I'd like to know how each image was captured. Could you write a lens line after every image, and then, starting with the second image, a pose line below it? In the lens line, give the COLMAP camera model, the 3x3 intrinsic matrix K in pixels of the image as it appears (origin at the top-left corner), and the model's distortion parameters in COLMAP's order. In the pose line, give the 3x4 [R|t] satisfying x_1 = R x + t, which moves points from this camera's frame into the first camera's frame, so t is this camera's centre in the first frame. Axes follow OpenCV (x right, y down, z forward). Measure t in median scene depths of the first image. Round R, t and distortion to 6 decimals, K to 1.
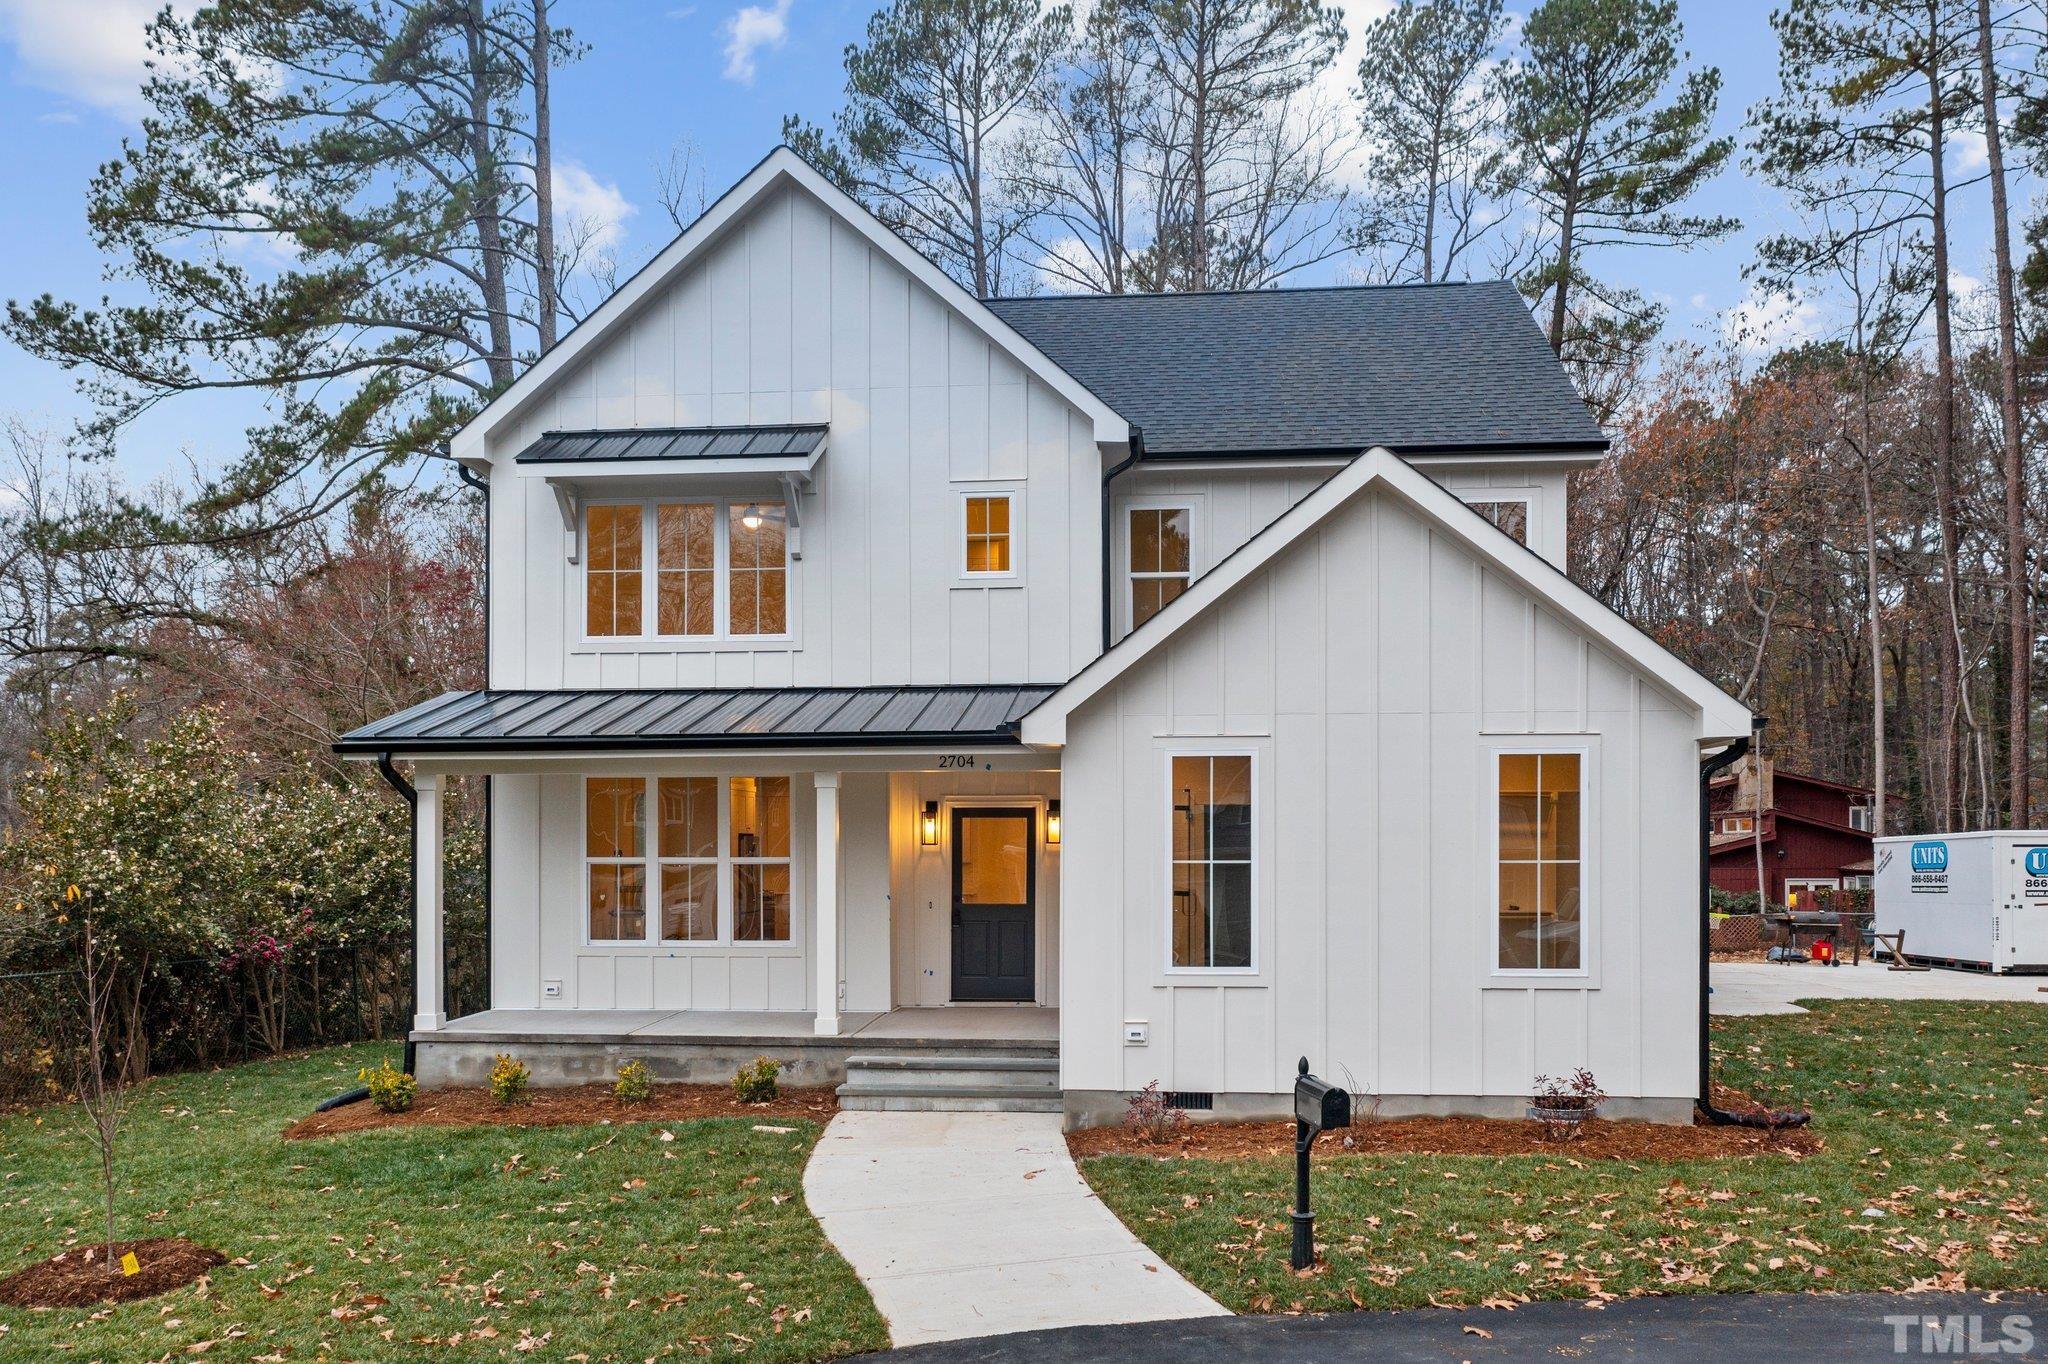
lens RADIAL K [[1675.6, 0, 1027.1], [0, 1675.6, 824.1], [0, 0, 1]] dist [0.000339, 0.007714]
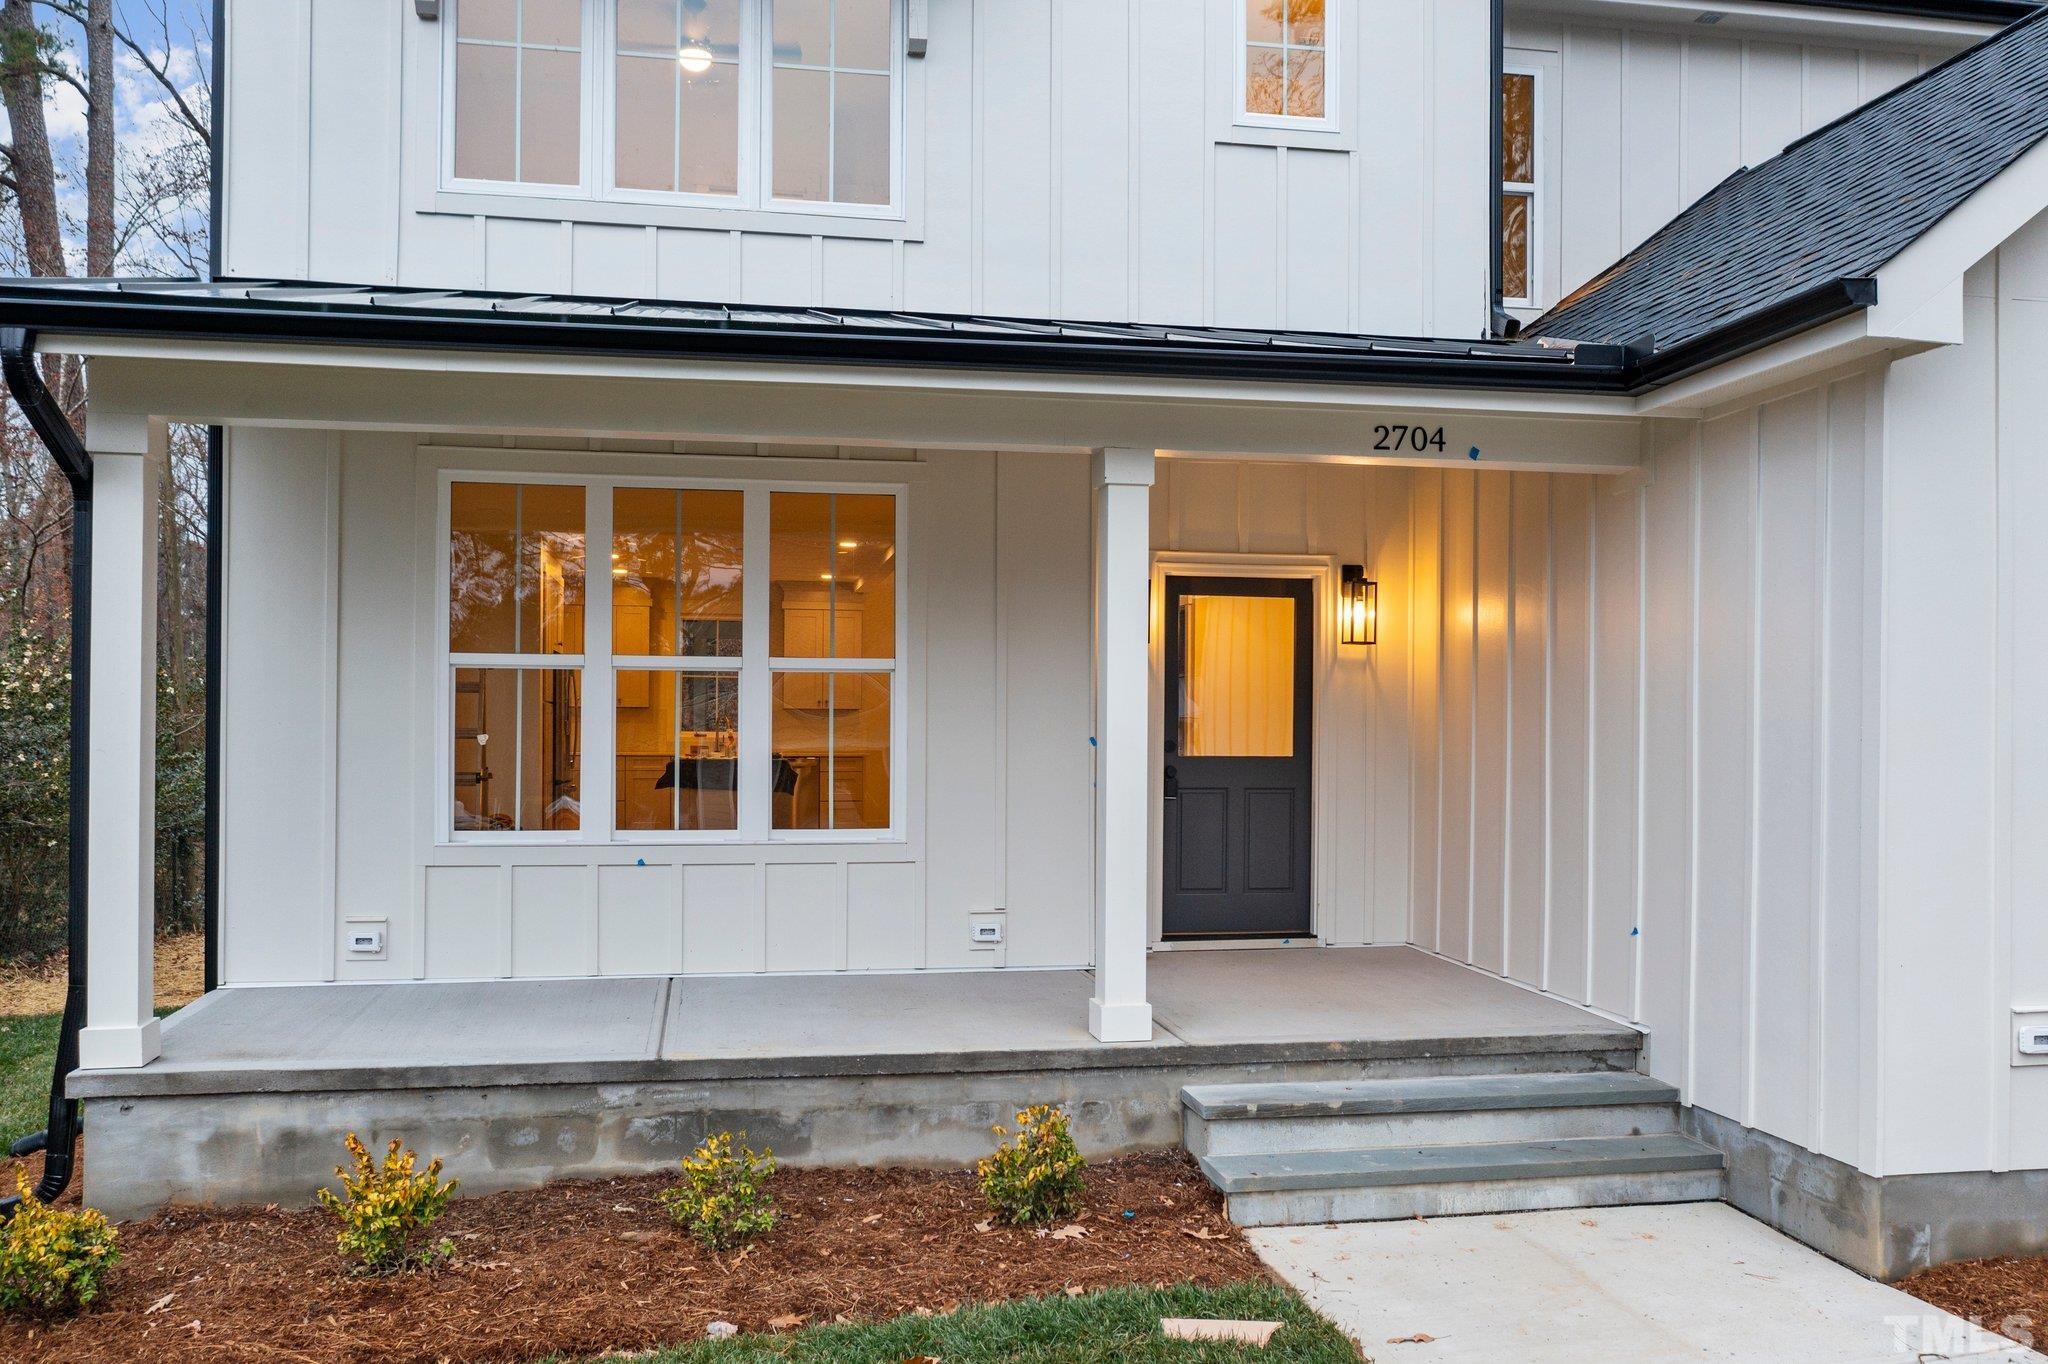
lens RADIAL K [[1668.5, 0, 1029.4], [0, 1668.5, 705.8], [0, 0, 1]] dist [-0.006459, -0.001557]
pose [[0.961476, 0.009943, 0.274708, -0.263049], [-0.010169, 0.999948, -0.000601, 0.037011], [-0.274700, -0.002215, 0.961527, 0.573748]]
